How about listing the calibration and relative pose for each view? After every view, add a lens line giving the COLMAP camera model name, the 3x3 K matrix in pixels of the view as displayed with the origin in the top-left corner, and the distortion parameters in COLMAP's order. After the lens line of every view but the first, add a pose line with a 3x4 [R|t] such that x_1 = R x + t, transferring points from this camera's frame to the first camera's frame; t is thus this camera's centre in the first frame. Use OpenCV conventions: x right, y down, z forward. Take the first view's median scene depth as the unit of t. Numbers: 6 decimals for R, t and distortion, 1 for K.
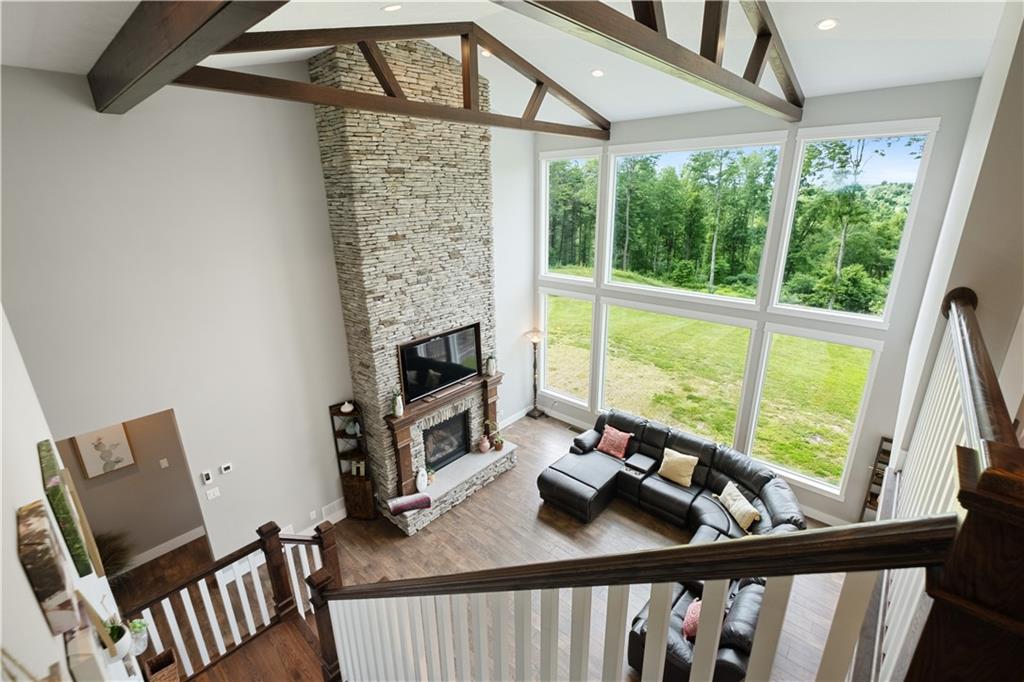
lens RADIAL K [[442.8, 0, 493.1], [0, 442.8, 331.9], [0, 0, 1]] dist [-0.002547, -0.000053]
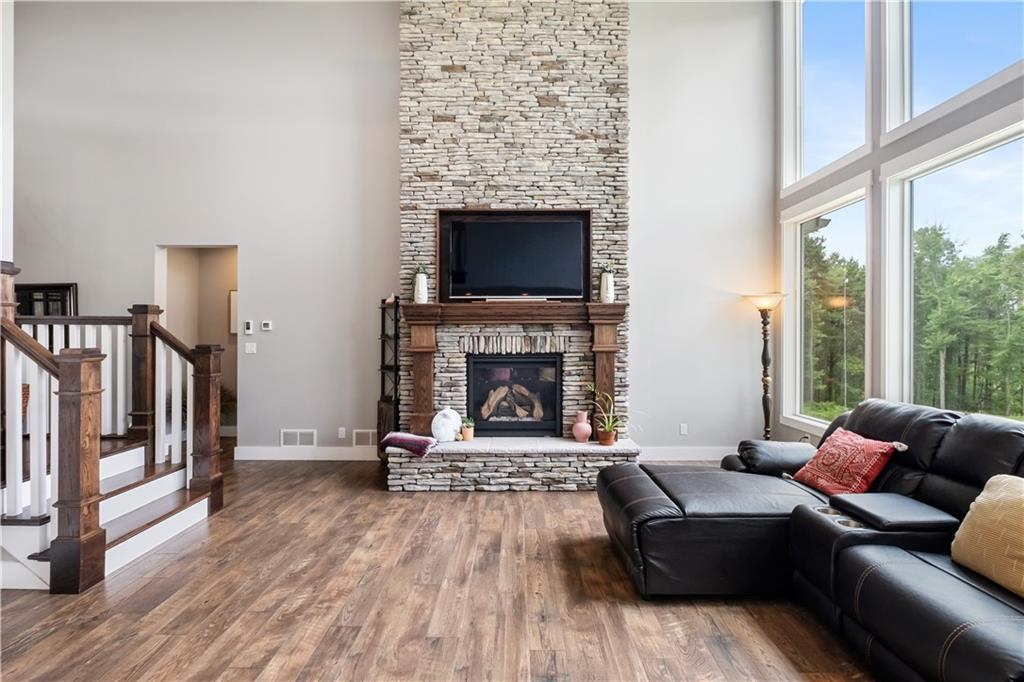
lens RADIAL K [[450.5, 0, 518.8], [0, 450.5, 338.3], [0, 0, 1]] dist [-0.004644, -0.002161]
pose [[0.683369, 0.030507, -0.729435, 0.405432], [-0.242049, 0.952084, -0.186944, 0.321123], [0.688781, 0.304311, 0.658009, 0.620204]]
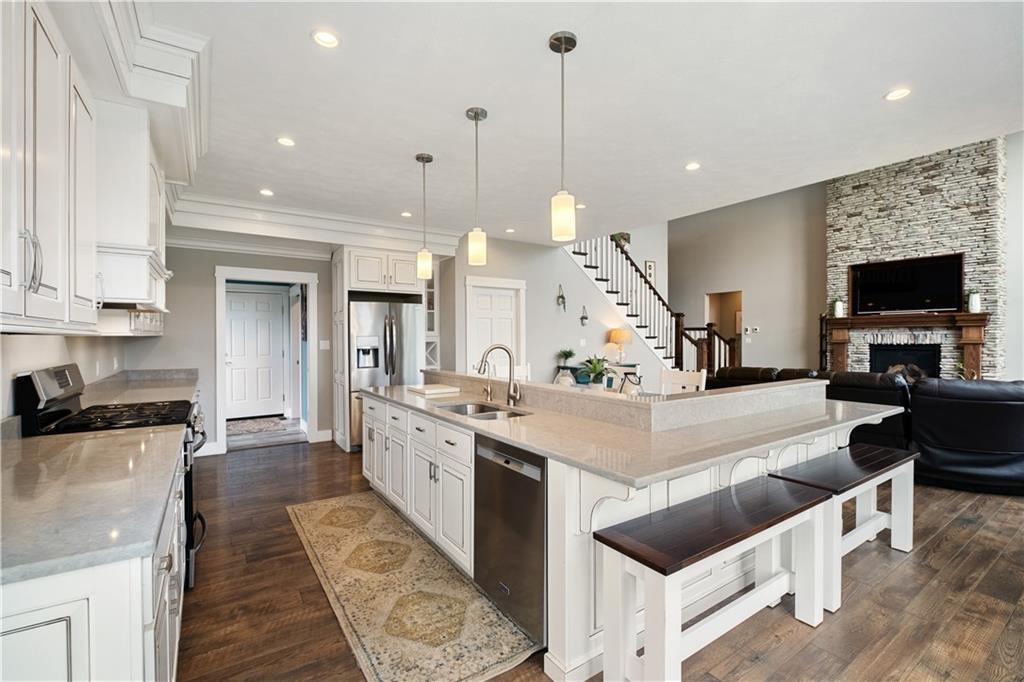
lens RADIAL K [[450.5, 0, 514.9], [0, 450.5, 336.8], [0, 0, 1]] dist [-0.004644, -0.002161]
pose [[-0.220614, 0.024480, -0.975054, 1.274505], [-0.295033, 0.951179, 0.090634, 0.390557], [0.929669, 0.307669, -0.202621, 0.364205]]
